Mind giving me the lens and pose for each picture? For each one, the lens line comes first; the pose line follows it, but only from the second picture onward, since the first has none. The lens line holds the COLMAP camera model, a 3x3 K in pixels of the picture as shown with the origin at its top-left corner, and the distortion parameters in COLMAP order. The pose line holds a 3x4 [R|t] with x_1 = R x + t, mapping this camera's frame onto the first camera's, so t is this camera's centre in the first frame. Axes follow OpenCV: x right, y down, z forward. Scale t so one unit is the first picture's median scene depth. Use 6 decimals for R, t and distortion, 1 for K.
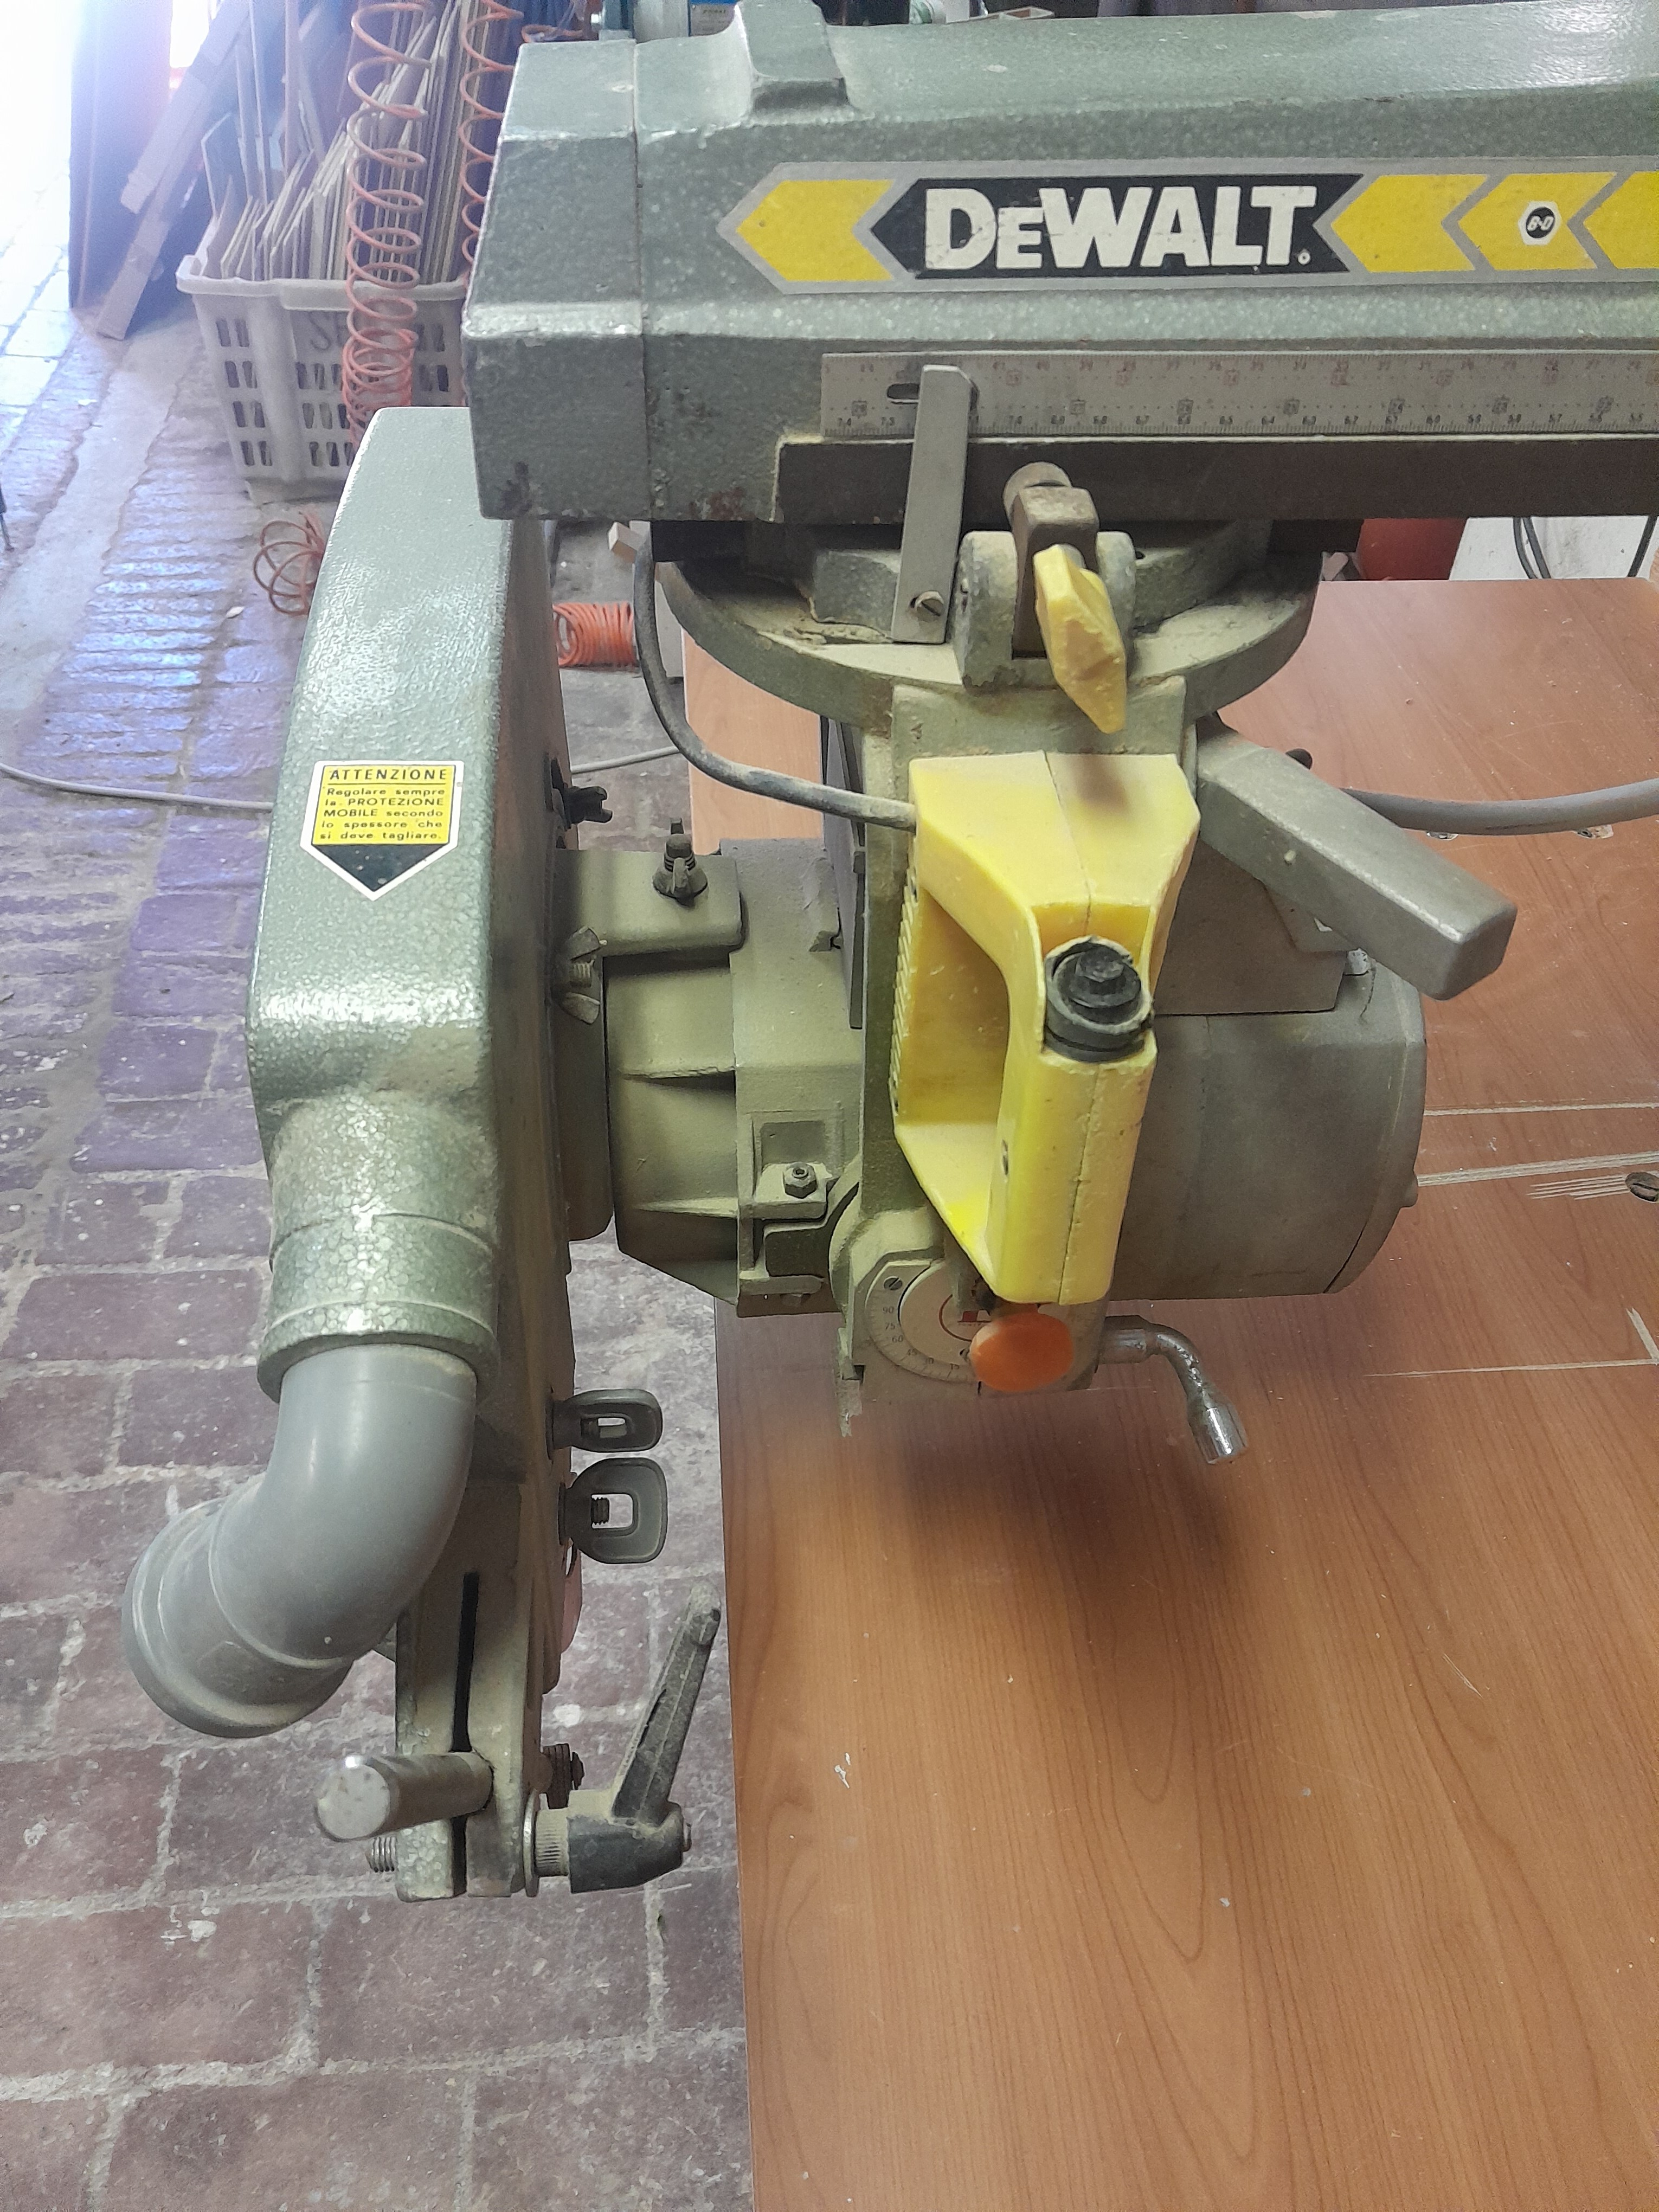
lens RADIAL K [[1735.5, 0, 784.3], [0, 1735.5, 1189.3], [0, 0, 1]] dist [-0.011869, -0.004382]
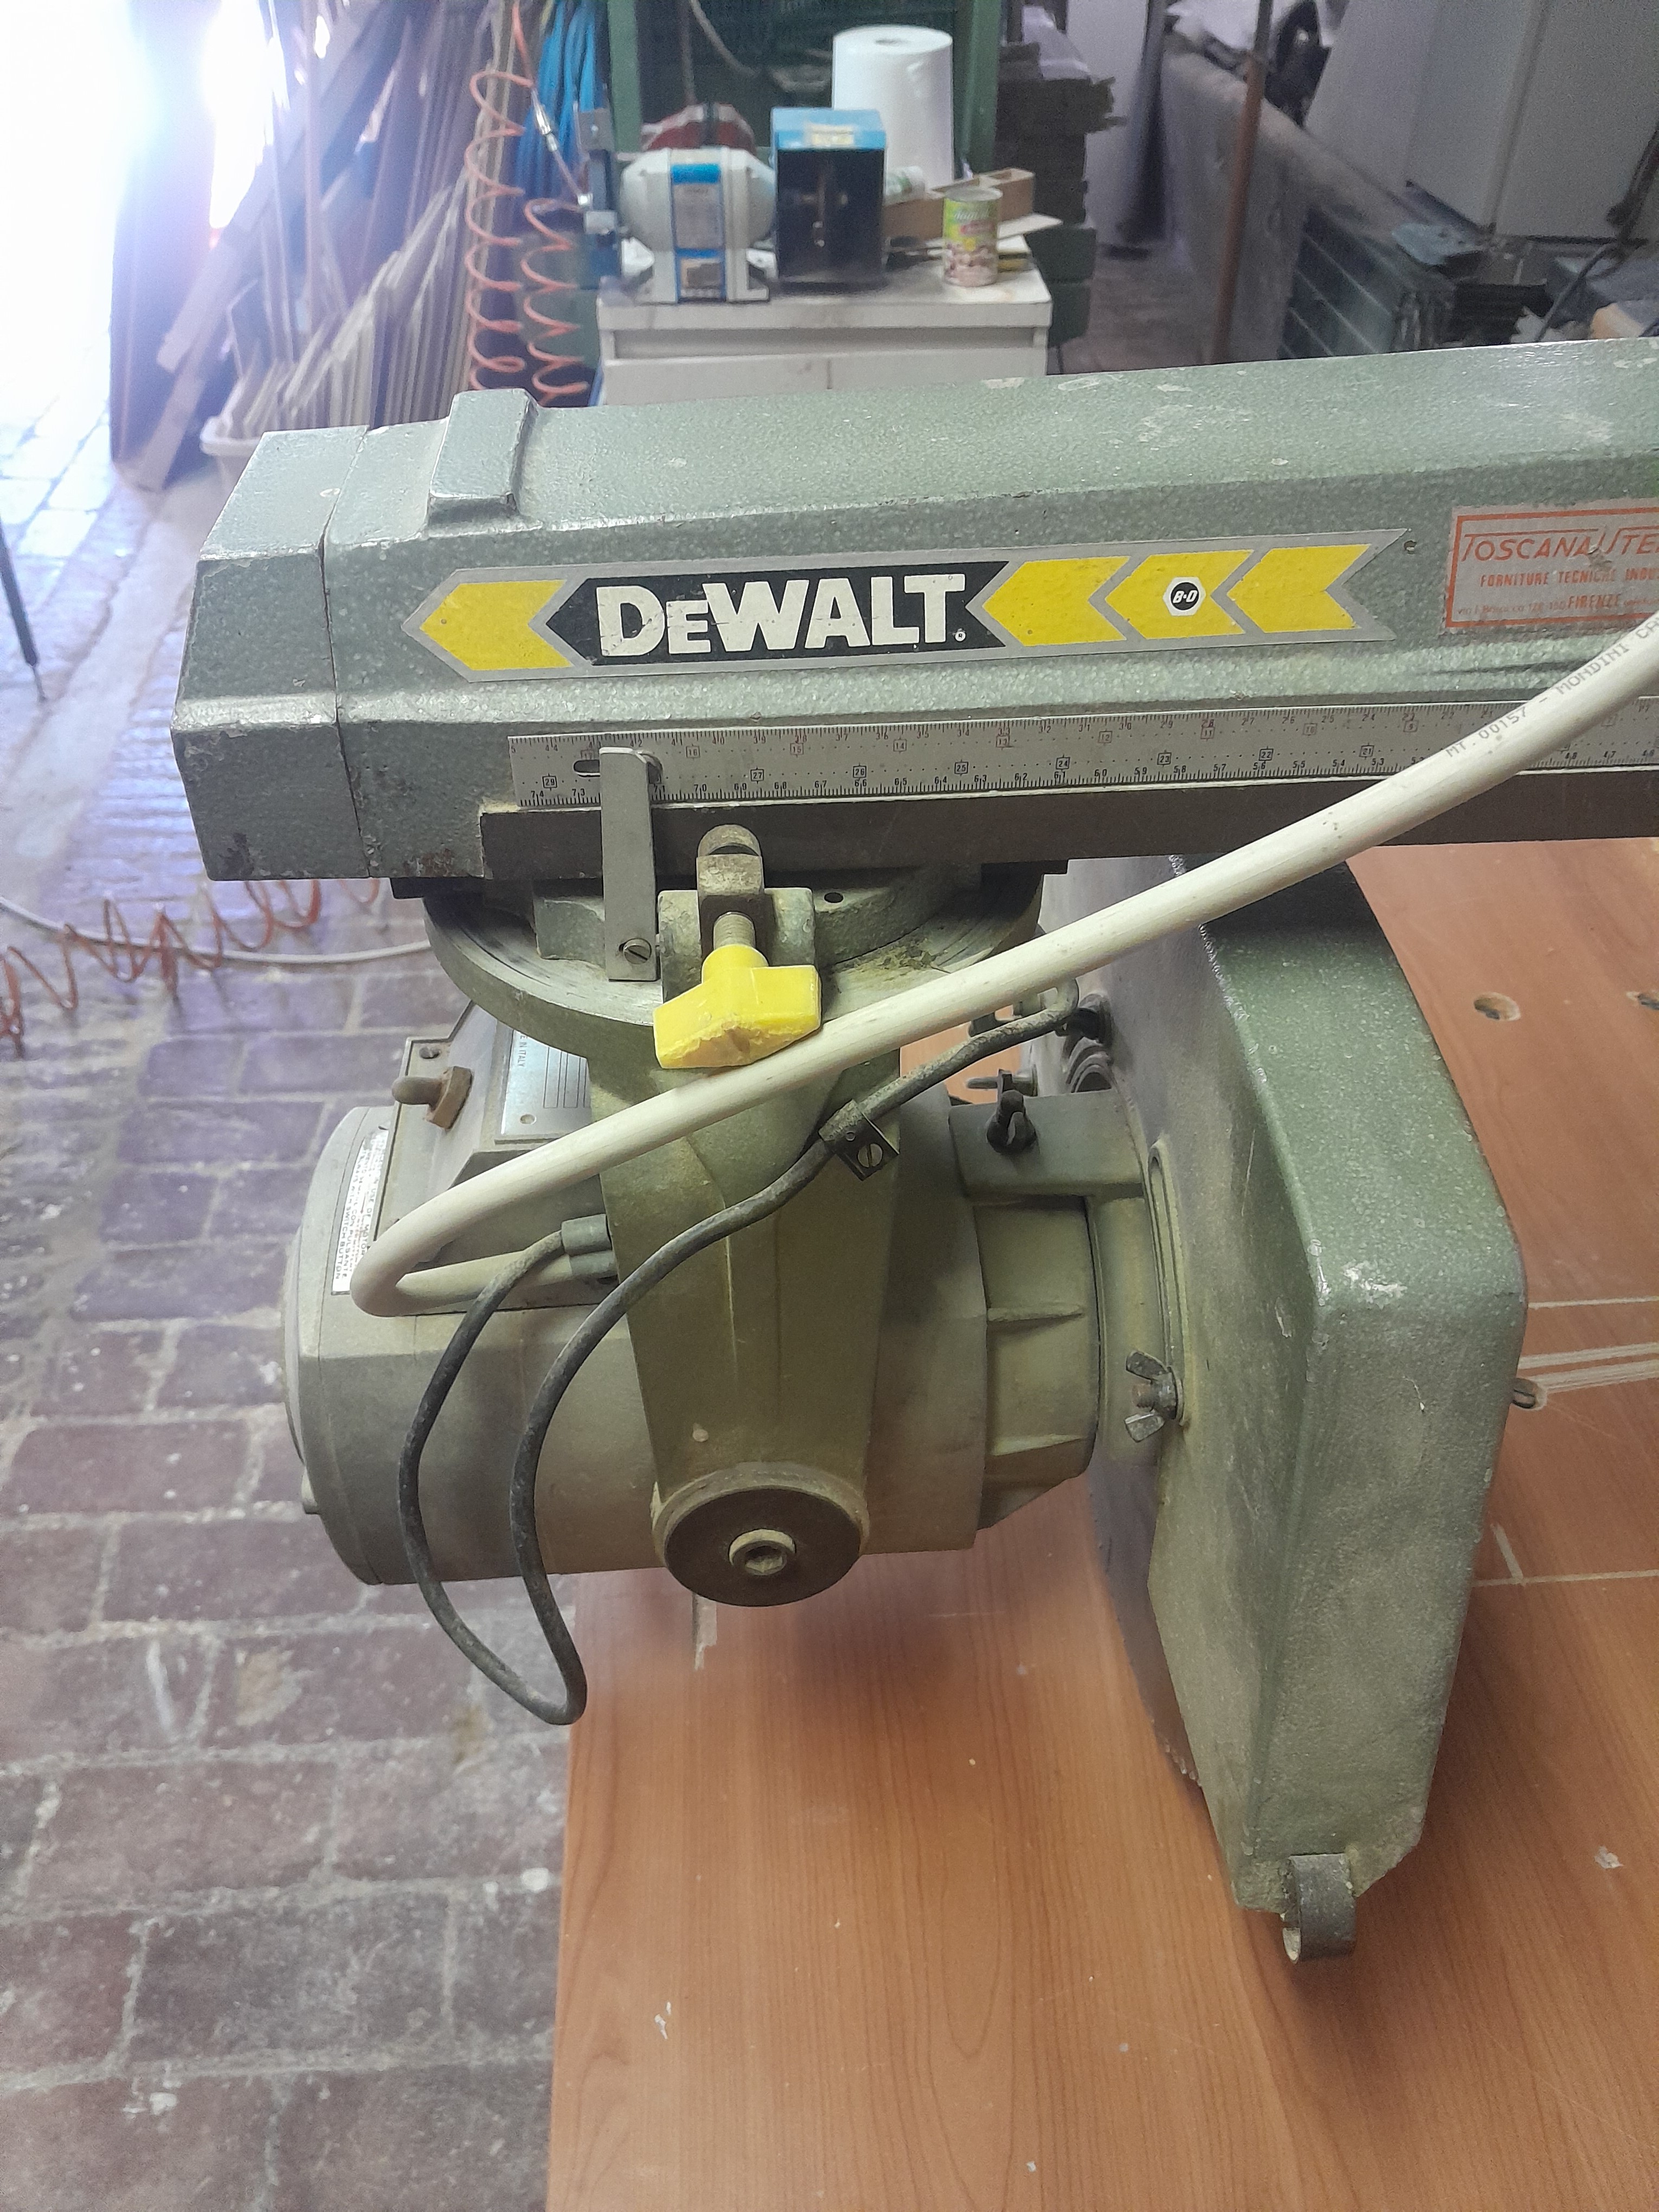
lens RADIAL K [[1735.5, 0, 758.5], [0, 1735.5, 1210.3], [0, 0, 1]] dist [-0.011869, -0.004382]
pose [[0.999491, -0.013225, -0.029038, 0.192562], [0.011604, 0.998403, -0.055281, -0.122980], [0.029723, 0.054916, 0.998048, -0.043250]]
